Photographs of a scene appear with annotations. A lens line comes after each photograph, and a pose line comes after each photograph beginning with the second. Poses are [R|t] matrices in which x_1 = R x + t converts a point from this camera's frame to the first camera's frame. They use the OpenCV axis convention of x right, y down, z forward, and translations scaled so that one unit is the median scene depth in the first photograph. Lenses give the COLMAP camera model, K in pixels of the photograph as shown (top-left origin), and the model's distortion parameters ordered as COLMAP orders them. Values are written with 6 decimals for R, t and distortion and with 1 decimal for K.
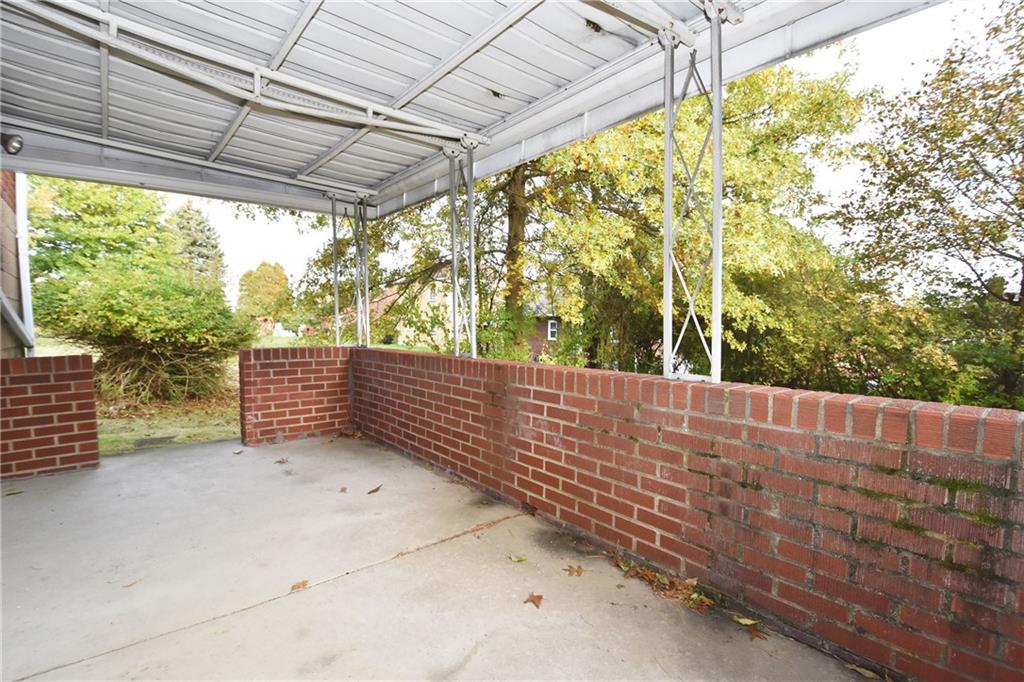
lens RADIAL K [[453.9, 0, 512.7], [0, 453.9, 342.4], [0, 0, 1]] dist [-0.003425, -0.000680]
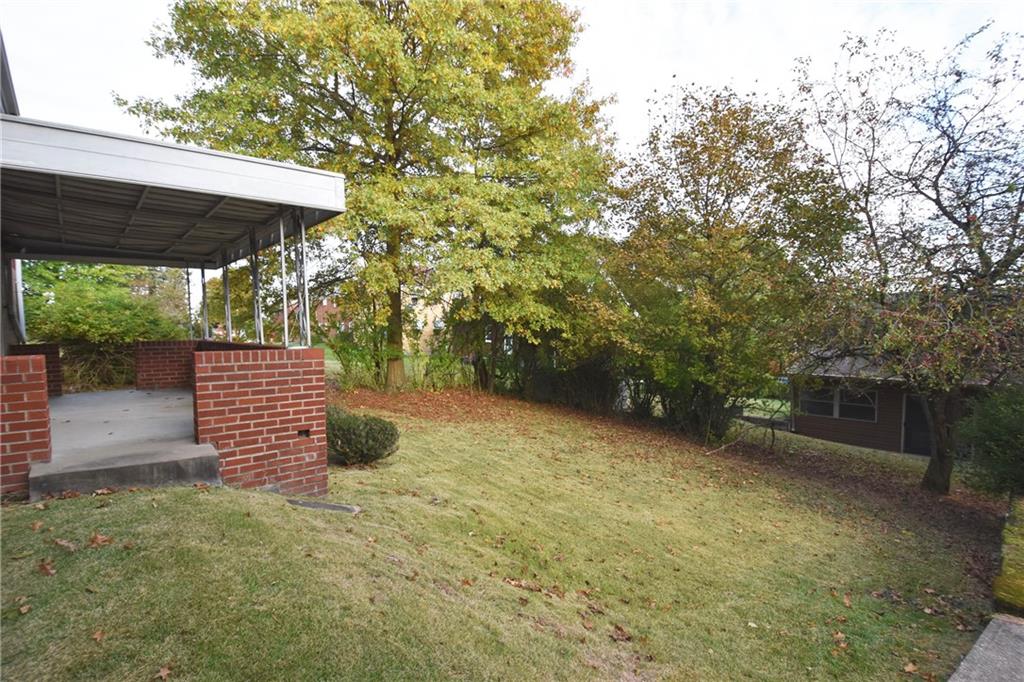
lens RADIAL K [[480.2, 0, 510.5], [0, 480.2, 343.4], [0, 0, 1]] dist [-0.002388, -0.000305]
pose [[0.999842, -0.013162, 0.011936, 0.485557], [0.013254, 0.999883, -0.007681, 0.030261], [-0.011833, 0.007838, 0.999899, -0.531518]]
